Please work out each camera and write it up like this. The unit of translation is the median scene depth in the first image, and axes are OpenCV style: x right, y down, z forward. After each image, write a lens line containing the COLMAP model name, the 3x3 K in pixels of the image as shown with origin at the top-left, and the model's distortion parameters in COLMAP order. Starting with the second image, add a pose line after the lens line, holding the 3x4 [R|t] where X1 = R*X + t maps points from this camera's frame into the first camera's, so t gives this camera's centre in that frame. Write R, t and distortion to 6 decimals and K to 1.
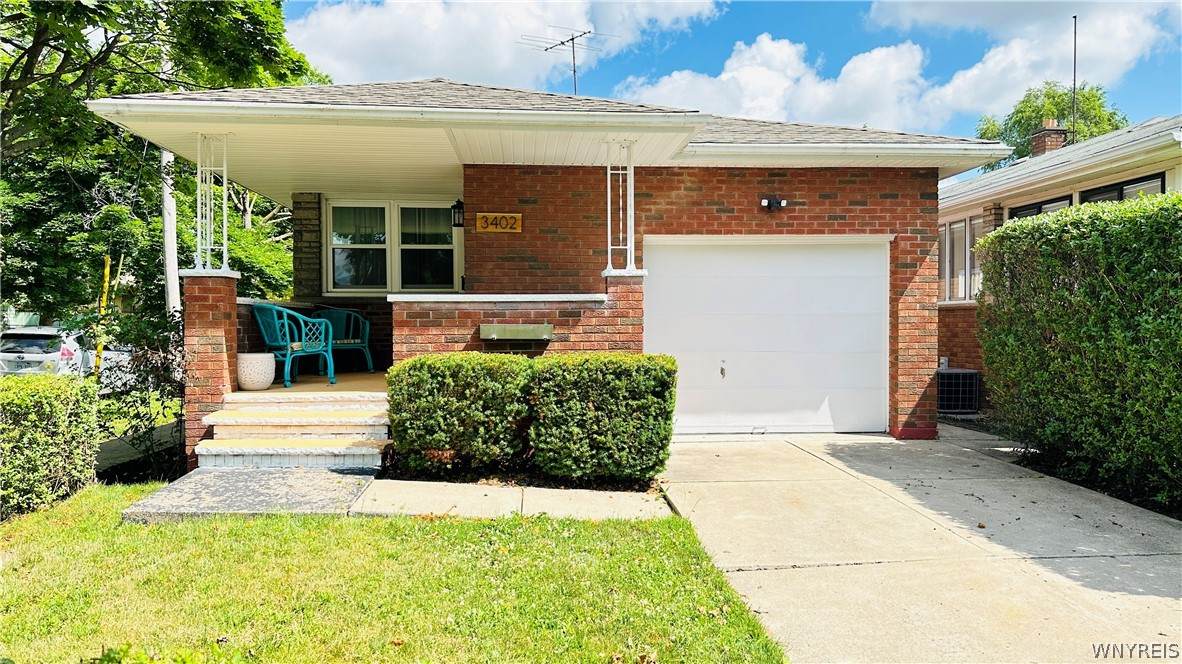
lens RADIAL K [[807.9, 0, 596.3], [0, 807.9, 330.9], [0, 0, 1]] dist [0.127750, -0.209988]
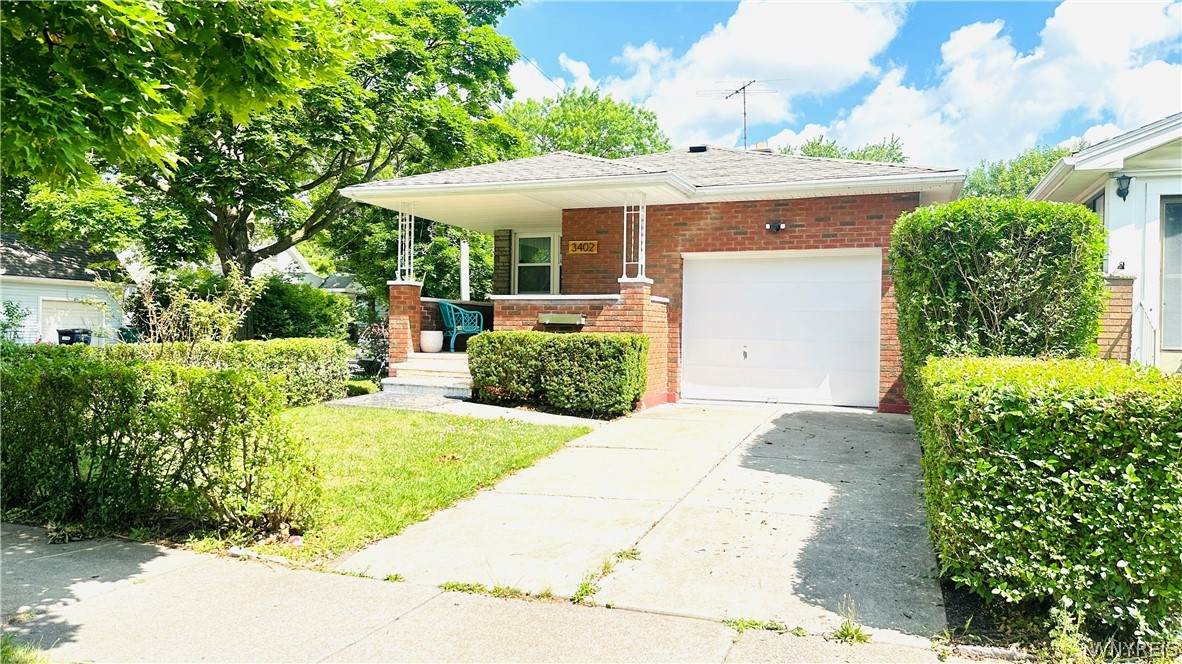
lens RADIAL K [[807.9, 0, 596.3], [0, 807.9, 330.9], [0, 0, 1]] dist [0.127750, -0.209988]
pose [[0.904765, 0.016998, -0.425573, 0.556895], [-0.023011, 0.999695, -0.008993, 0.032630], [0.425290, 0.017930, 0.904880, -0.333287]]
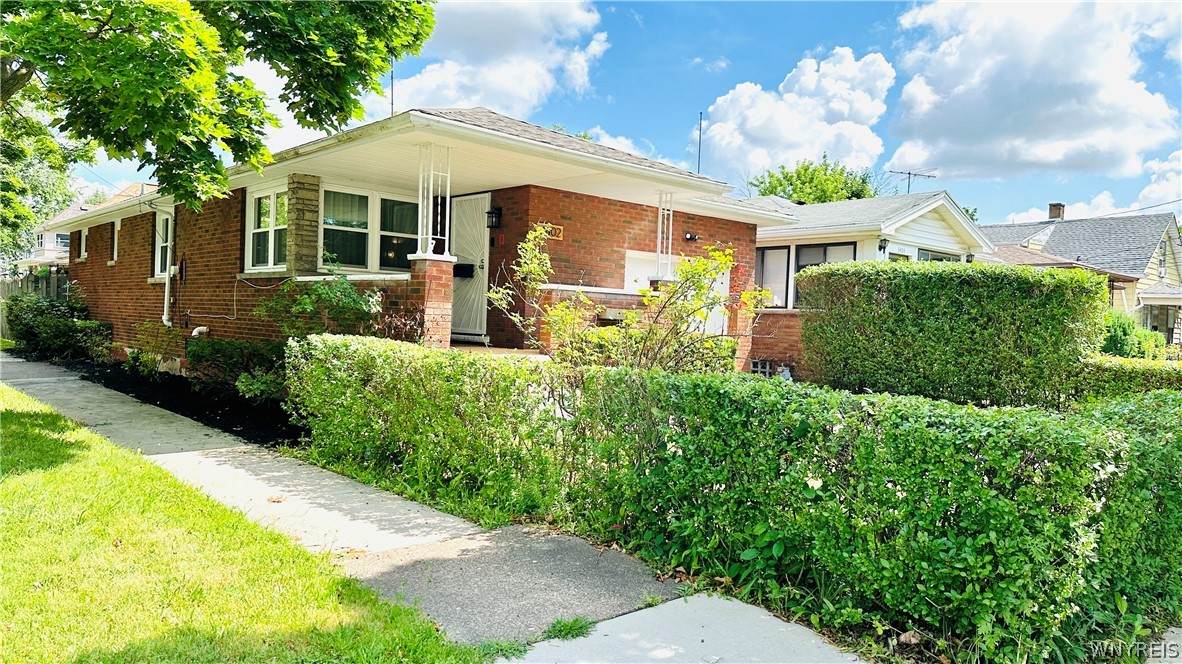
lens RADIAL K [[807.9, 0, 596.3], [0, 807.9, 330.9], [0, 0, 1]] dist [0.127750, -0.209988]
pose [[0.792432, 0.028823, 0.609279, -0.911089], [-0.037147, 0.999309, 0.001039, 0.027033], [-0.608828, -0.023456, 0.792955, -0.112186]]
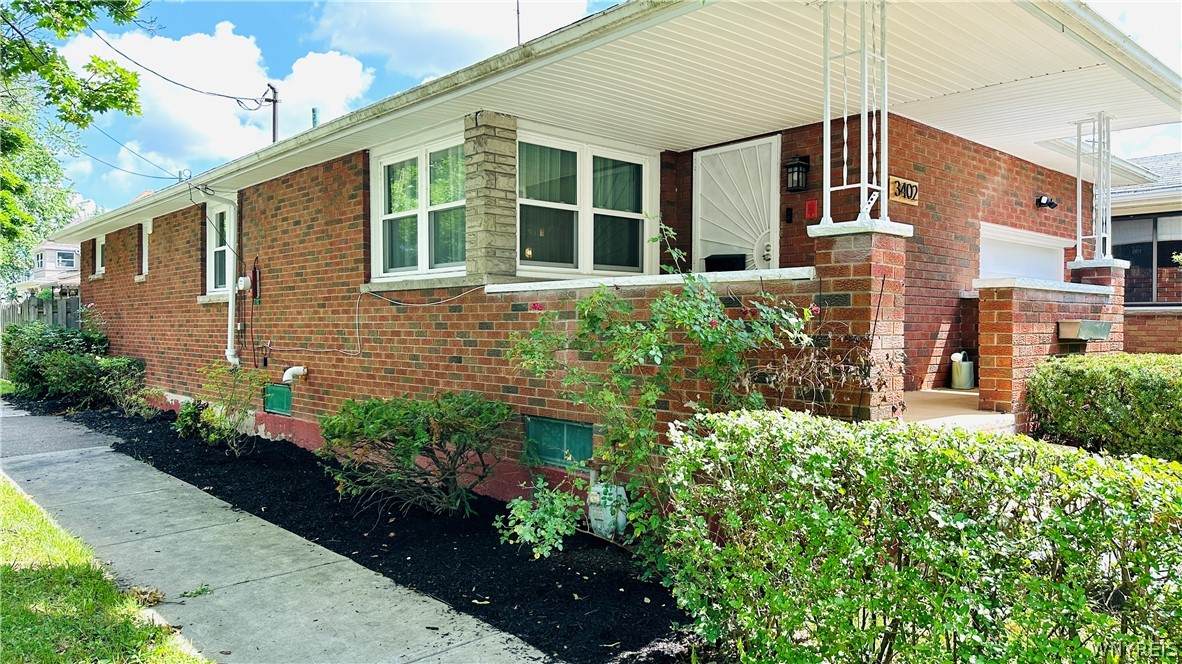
lens RADIAL K [[807.9, 0, 596.3], [0, 807.9, 330.9], [0, 0, 1]] dist [0.127750, -0.209988]
pose [[0.793480, 0.003394, 0.608586, -0.881705], [-0.001735, 0.999993, -0.003315, 0.004898], [-0.608593, 0.001574, 0.793481, 0.580204]]
